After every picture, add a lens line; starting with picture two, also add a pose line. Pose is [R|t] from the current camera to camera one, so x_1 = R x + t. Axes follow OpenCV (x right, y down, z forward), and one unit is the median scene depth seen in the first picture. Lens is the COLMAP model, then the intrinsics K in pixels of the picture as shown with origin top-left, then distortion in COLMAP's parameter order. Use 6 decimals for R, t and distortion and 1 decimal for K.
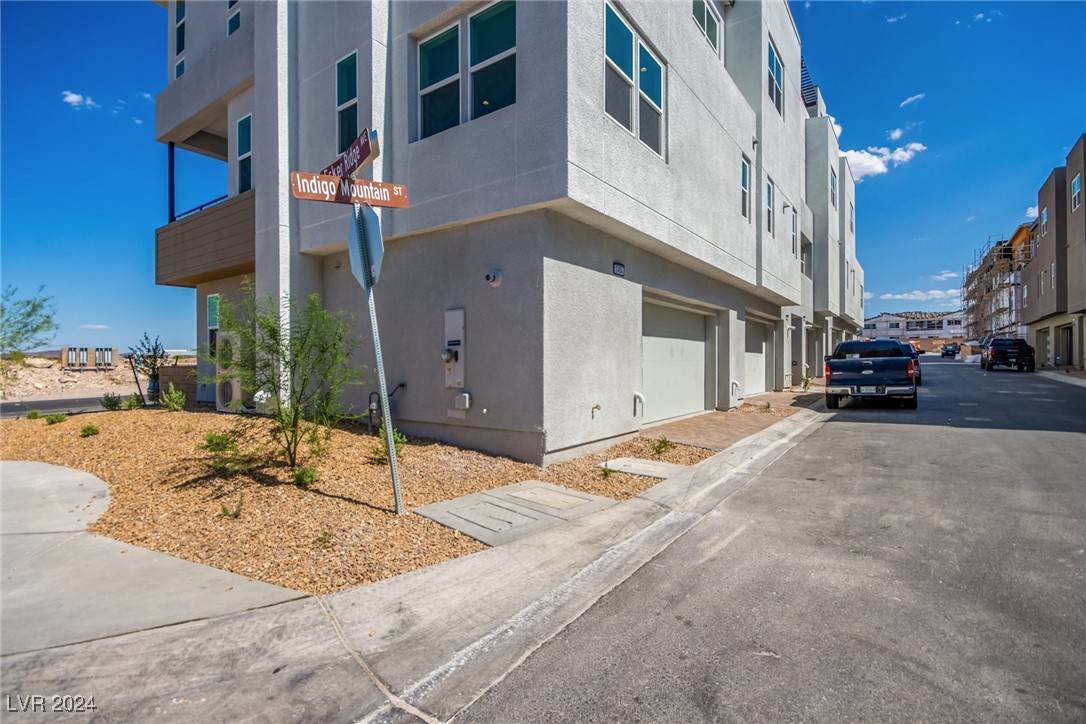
lens RADIAL K [[521.1, 0, 548.6], [0, 521.1, 362.8], [0, 0, 1]] dist [0.000493, -0.000256]
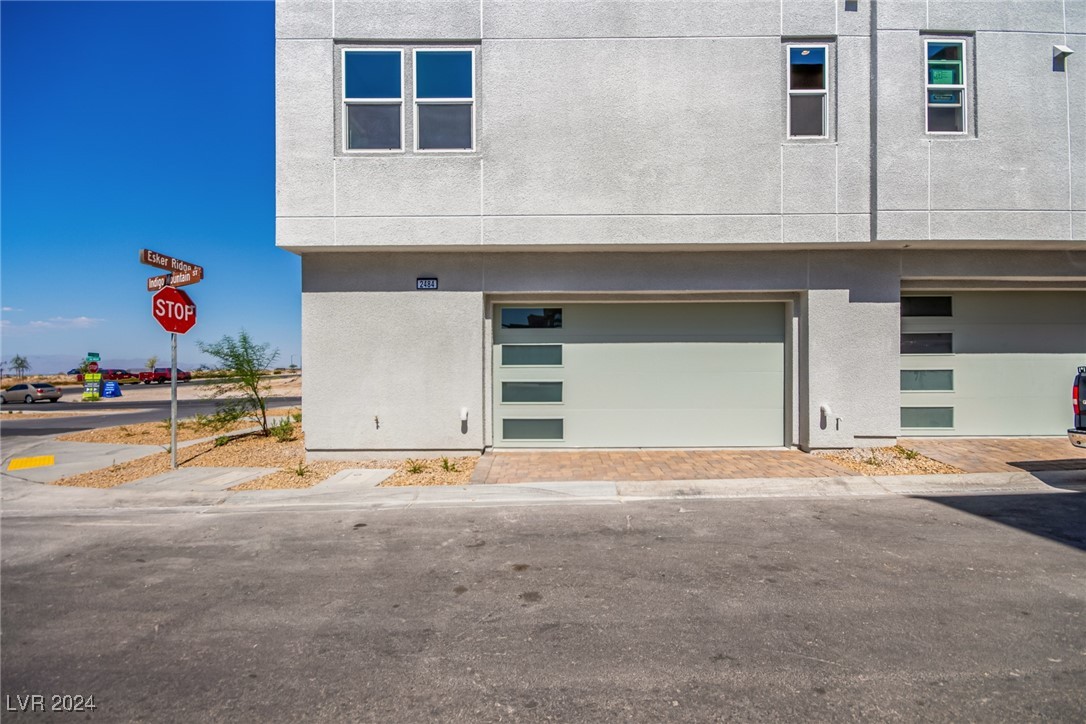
lens RADIAL K [[521.1, 0, 548.6], [0, 521.1, 362.8], [0, 0, 1]] dist [0.000493, -0.000256]
pose [[0.573500, -0.004800, -0.819191, 1.361224], [0.005310, 0.999984, -0.002142, -0.030784], [0.819188, -0.003121, 0.573517, 0.777469]]
